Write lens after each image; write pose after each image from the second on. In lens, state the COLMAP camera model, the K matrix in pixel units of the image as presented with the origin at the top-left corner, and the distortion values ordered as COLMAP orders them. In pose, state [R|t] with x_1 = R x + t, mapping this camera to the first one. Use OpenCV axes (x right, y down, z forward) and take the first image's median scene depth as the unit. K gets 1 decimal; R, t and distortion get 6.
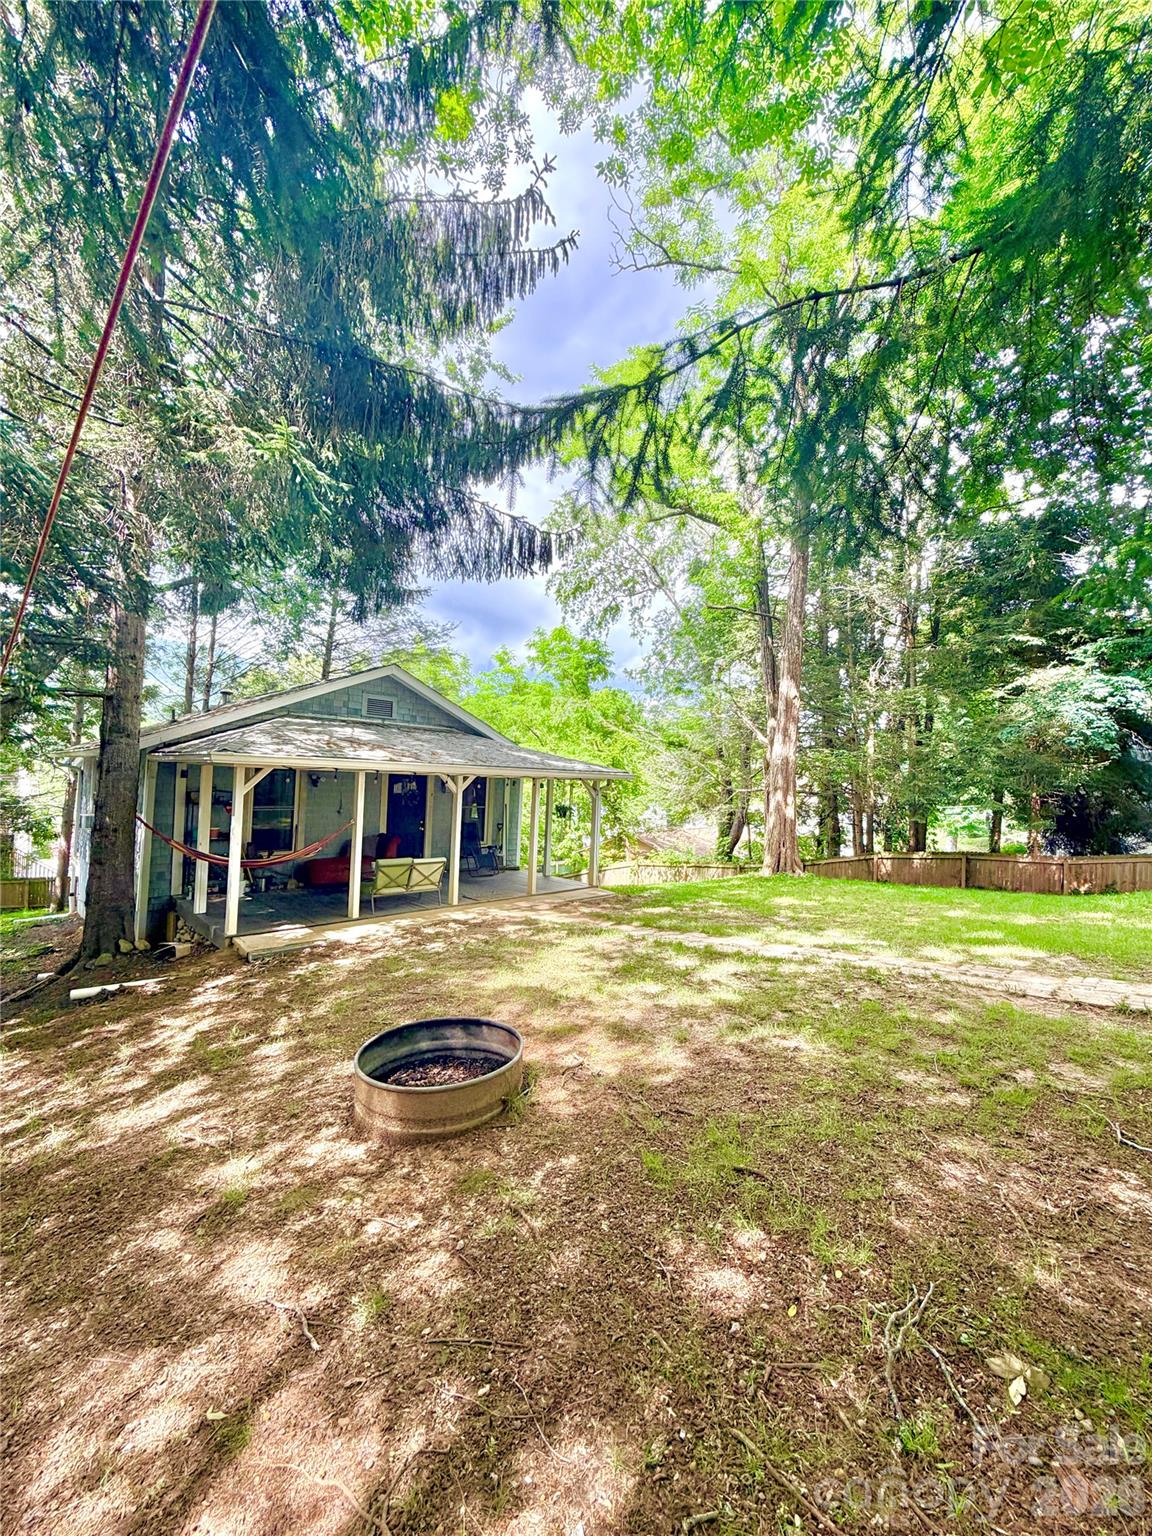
lens RADIAL K [[607.7, 0, 576.0], [0, 607.7, 768.0], [0, 0, 1]] dist [-0.003143, 0.000071]
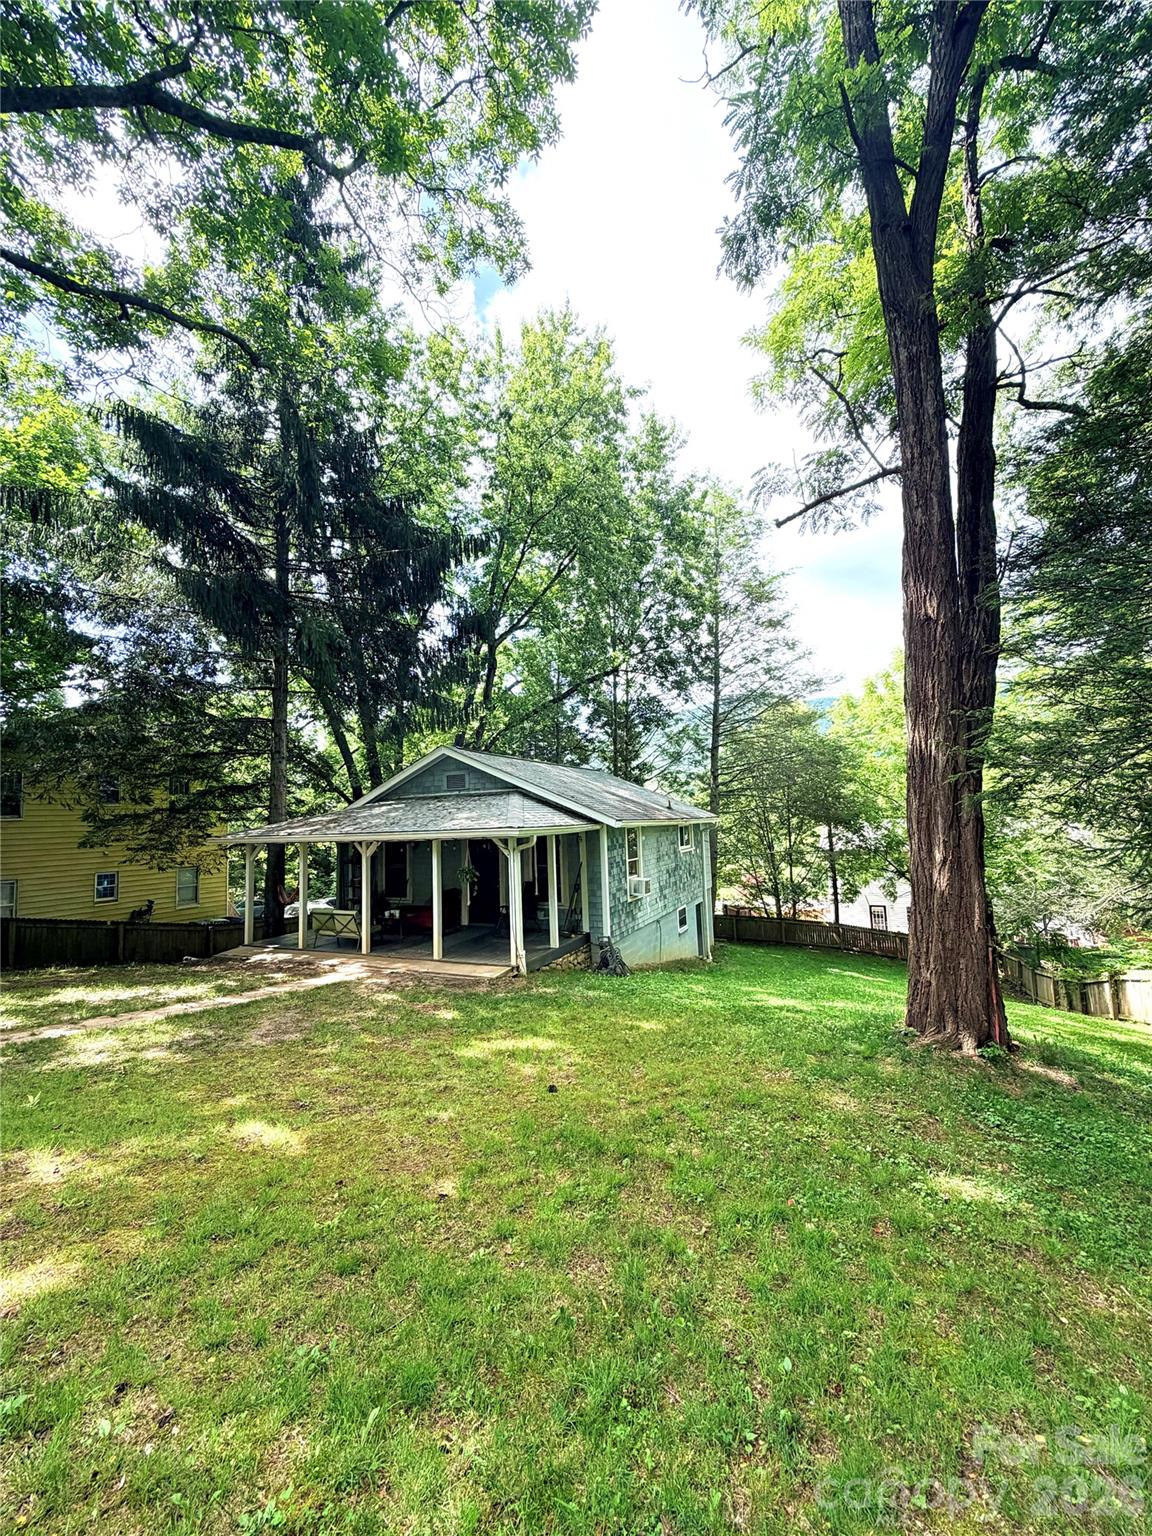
lens RADIAL K [[607.7, 0, 576.0], [0, 607.7, 768.0], [0, 0, 1]] dist [-0.003143, 0.000071]
pose [[0.364678, -0.137007, -0.920999, 0.882814], [0.073044, 0.990277, -0.118391, 0.036266], [0.928264, -0.024099, 0.371140, 0.833247]]
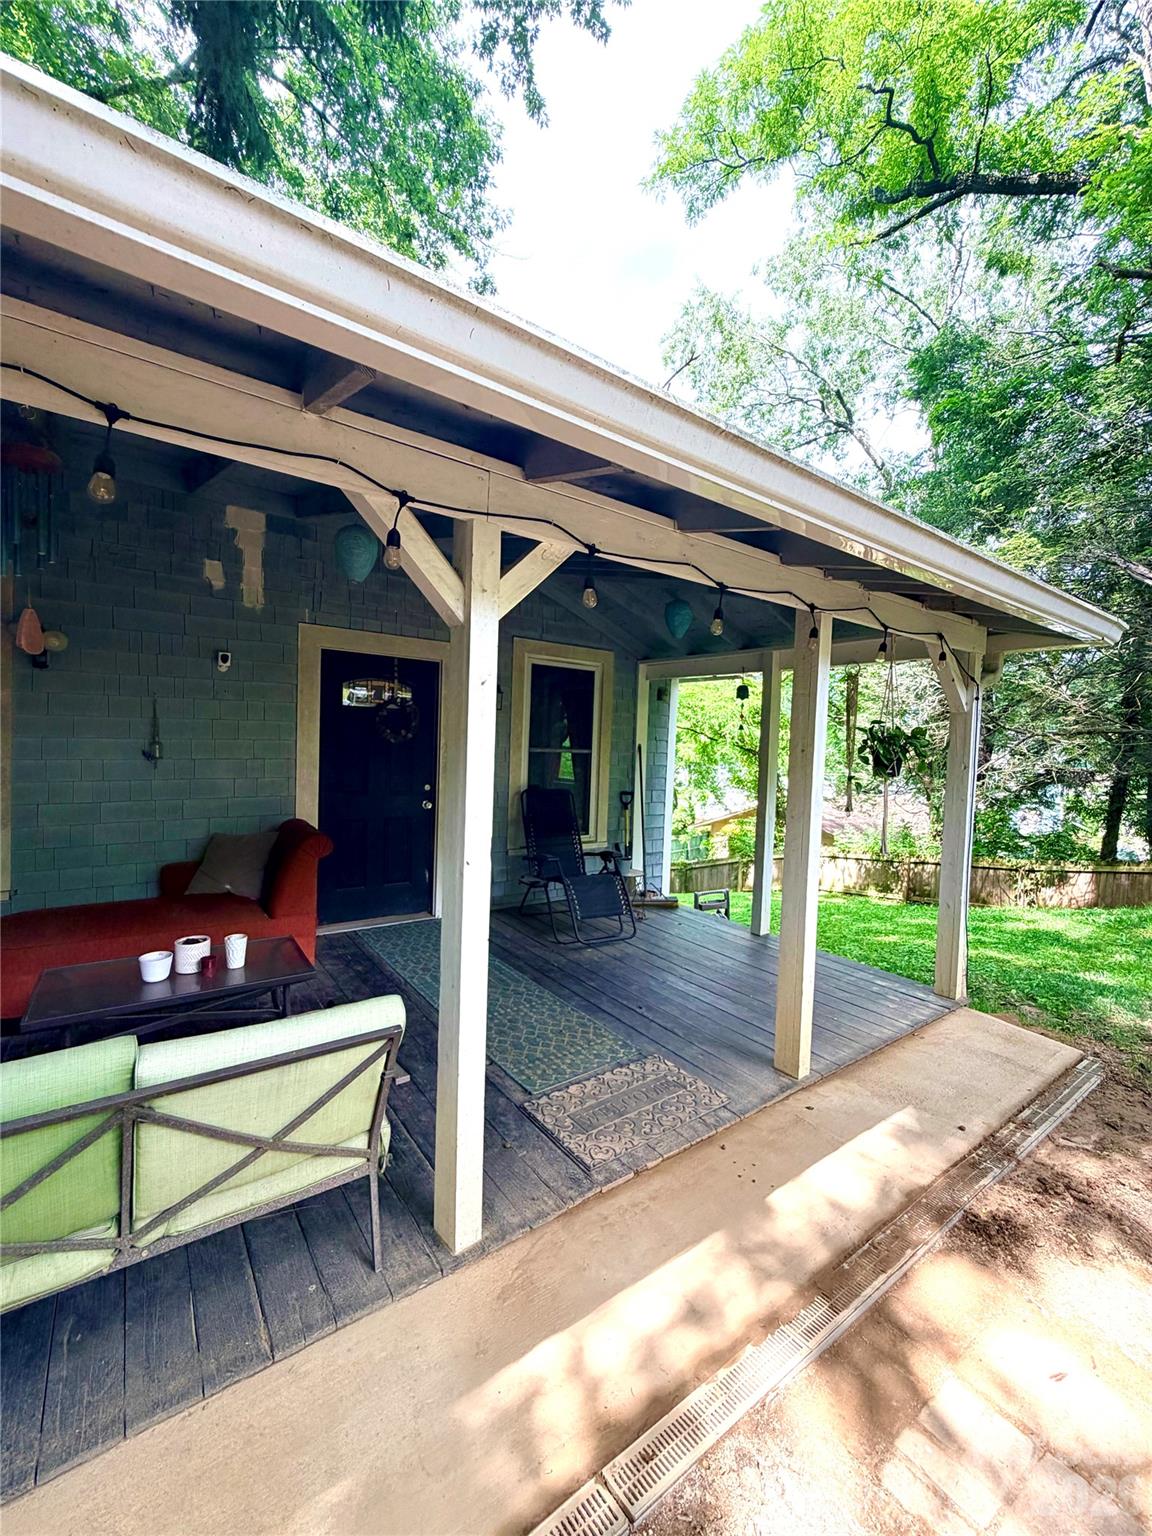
lens RADIAL K [[607.7, 0, 576.0], [0, 607.7, 768.0], [0, 0, 1]] dist [-0.003143, 0.000071]
pose [[0.990087, -0.004426, -0.140384, -0.125083], [0.012633, 0.998258, 0.057627, 0.064952], [0.139885, -0.058829, 0.988419, 0.736446]]
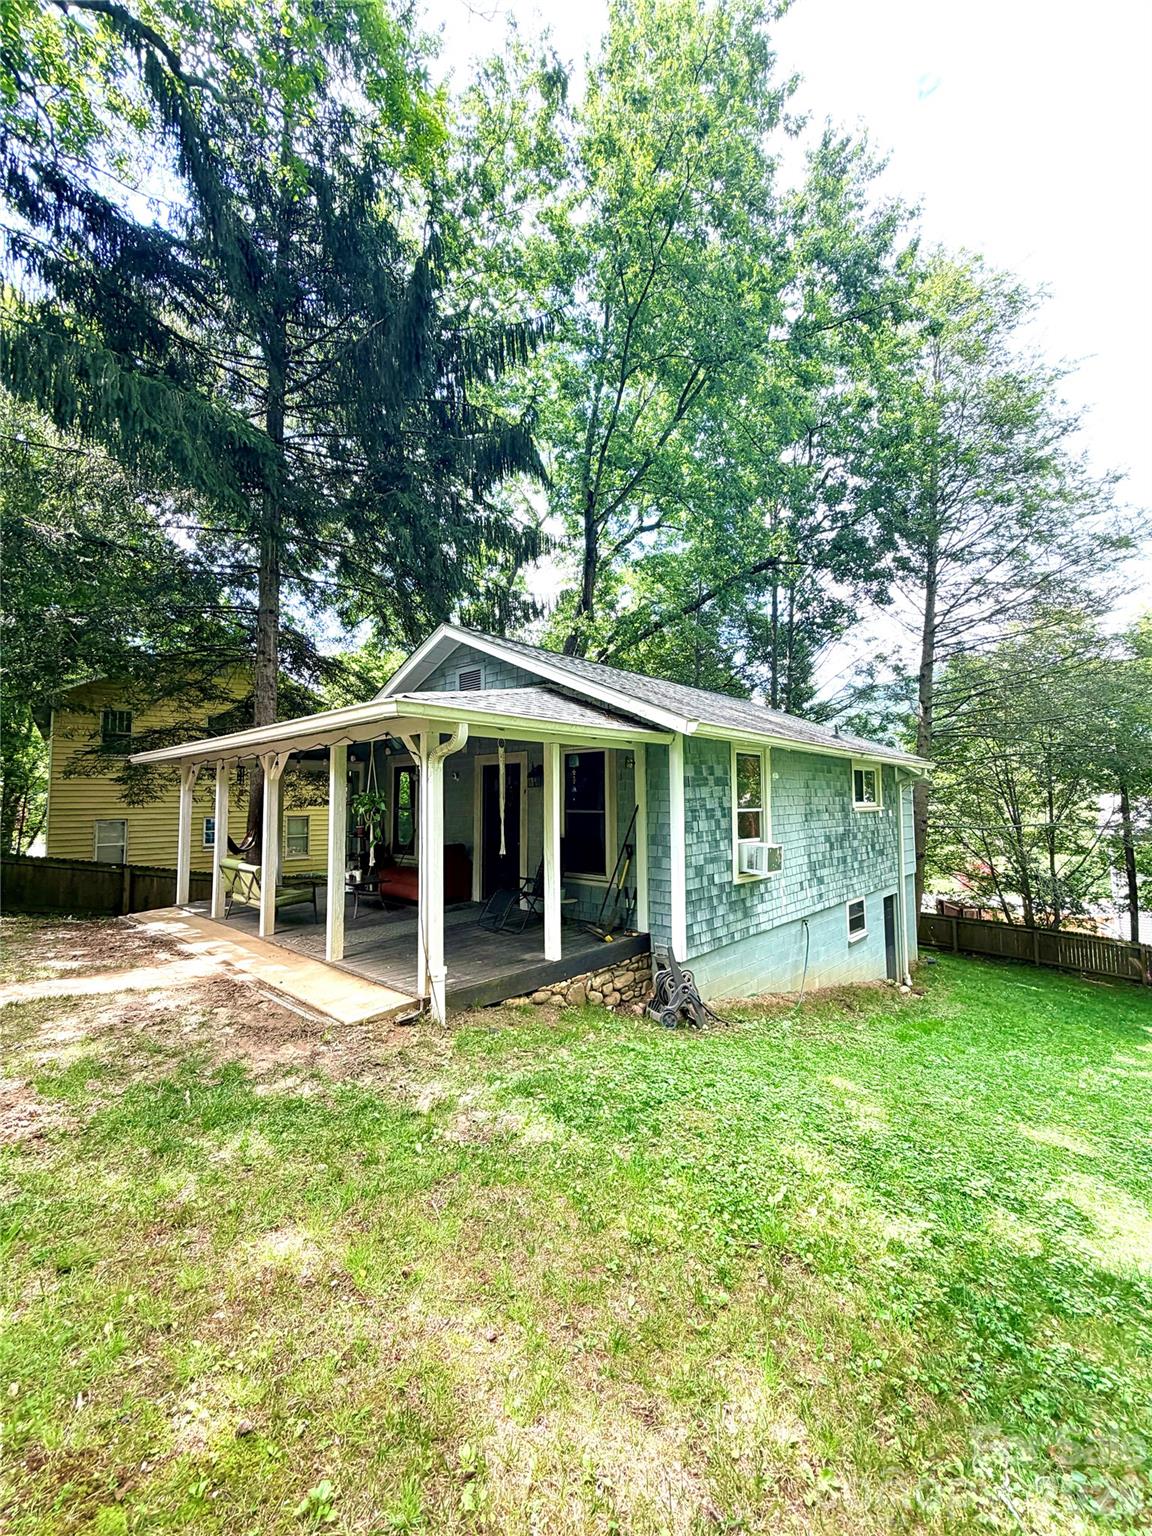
lens RADIAL K [[600.9, 0, 576.0], [0, 600.9, 768.0], [0, 0, 1]] dist [-0.000365, 0.000152]
pose [[0.066258, -0.099150, -0.992864, 0.445966], [0.031818, 0.994755, -0.097216, 0.094349], [0.997295, -0.025150, 0.069065, 1.142670]]
